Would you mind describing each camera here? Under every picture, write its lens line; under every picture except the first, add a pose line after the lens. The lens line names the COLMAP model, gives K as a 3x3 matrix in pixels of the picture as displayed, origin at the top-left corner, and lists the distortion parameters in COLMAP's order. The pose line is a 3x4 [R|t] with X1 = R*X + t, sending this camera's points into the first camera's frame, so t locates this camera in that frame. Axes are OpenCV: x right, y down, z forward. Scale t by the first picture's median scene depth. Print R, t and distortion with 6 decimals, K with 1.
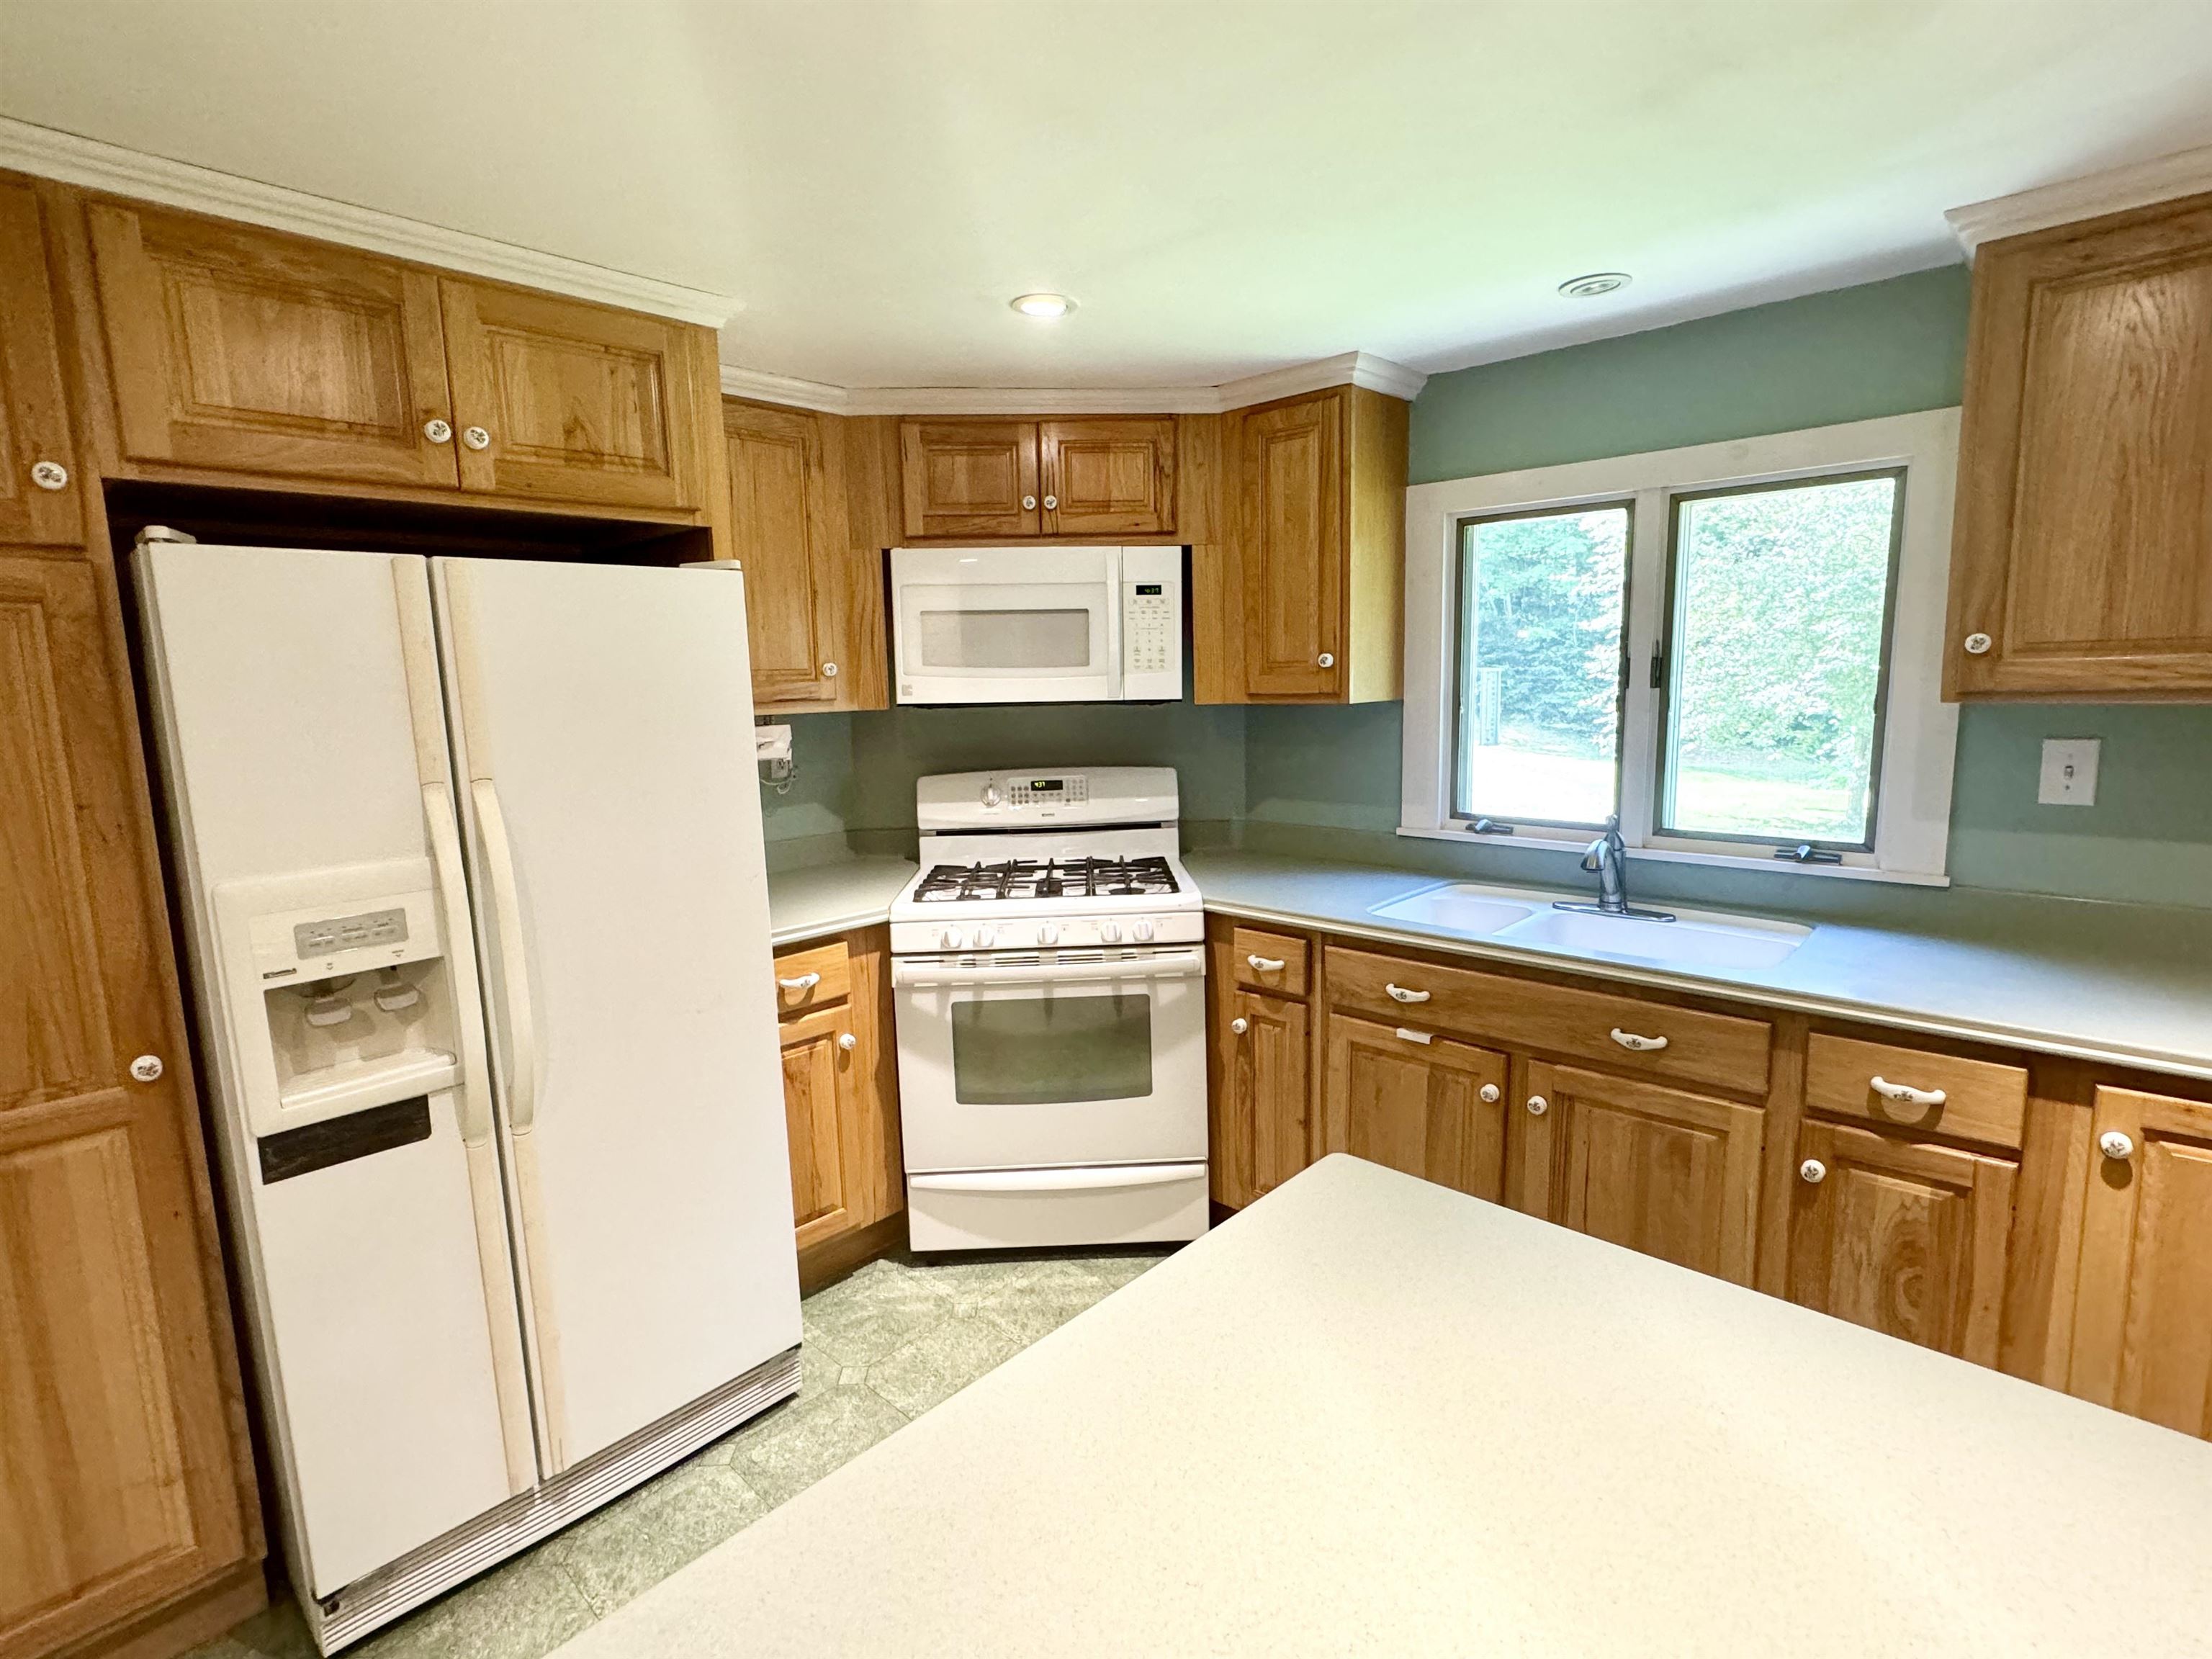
lens RADIAL K [[1067.0, 0, 1106.0], [0, 1067.0, 829.5], [0, 0, 1]] dist [-0.002728, -0.000384]
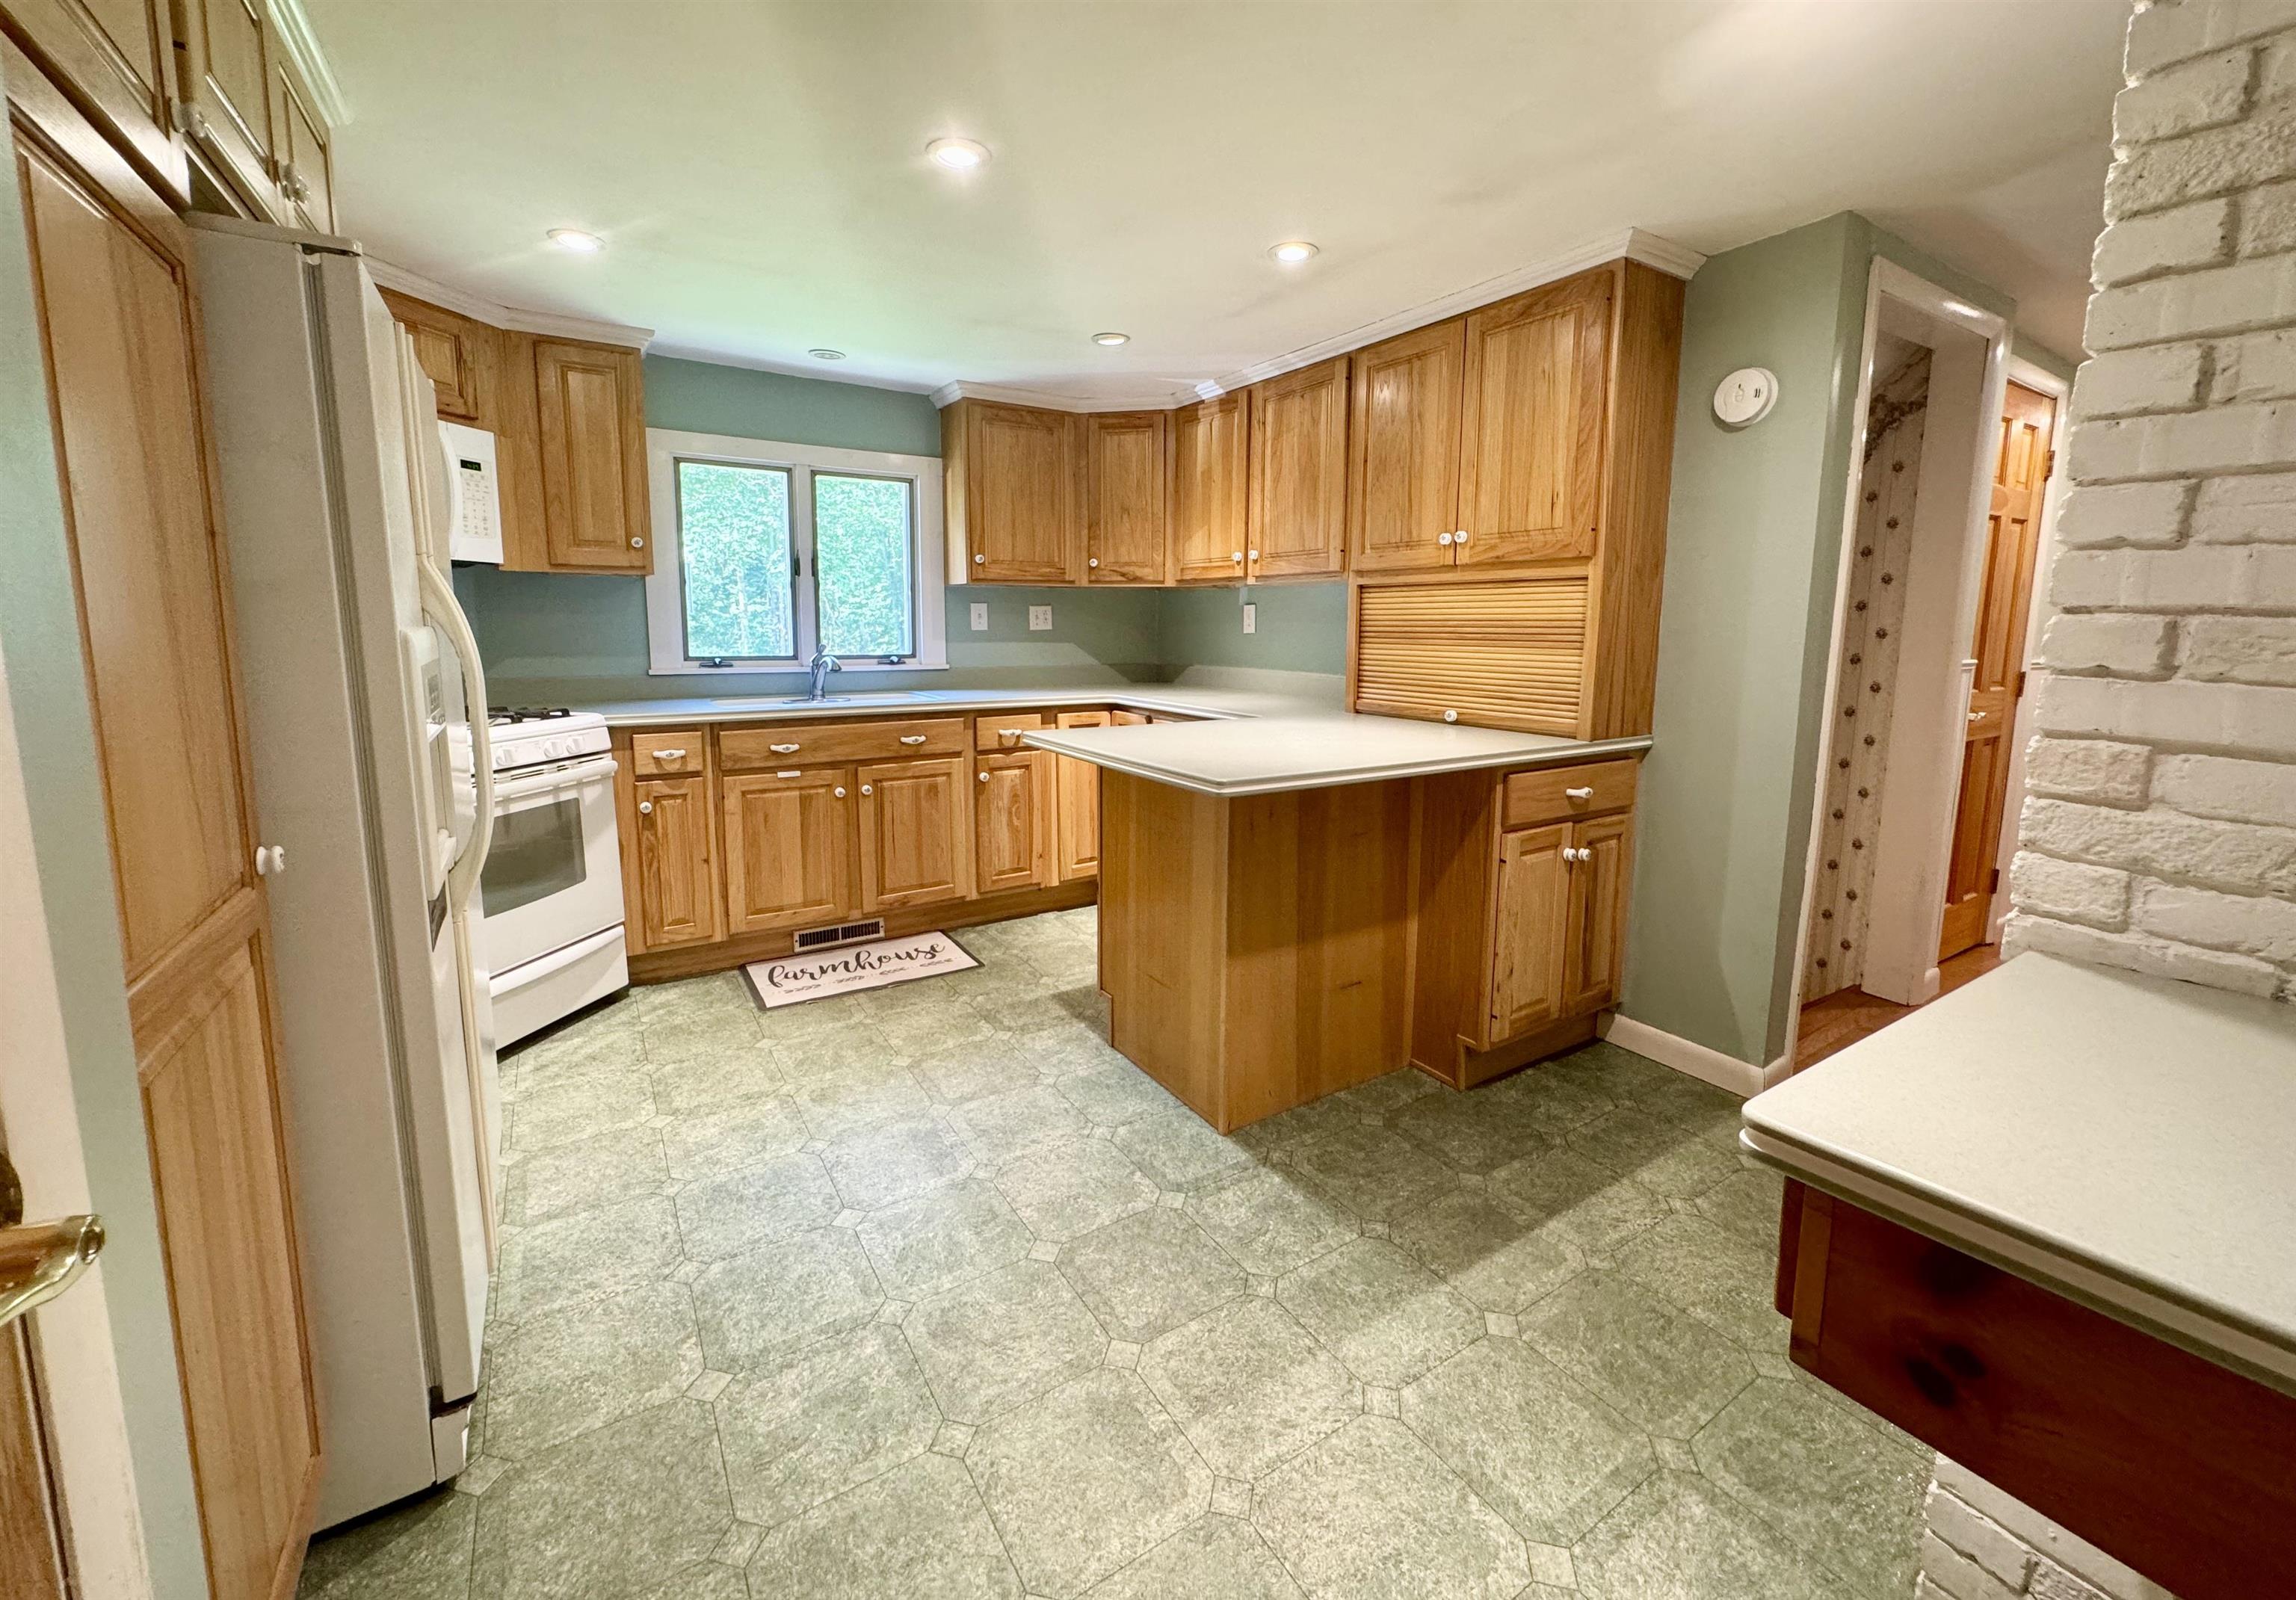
lens RADIAL K [[906.0, 0, 1148.4], [0, 906.0, 731.9], [0, 0, 1]] dist [-0.000028, -0.000007]
pose [[0.247823, -0.094587, 0.964177, -0.843380], [0.127477, 0.989753, 0.064330, 0.101042], [-0.960382, 0.106968, 0.257341, 0.091136]]
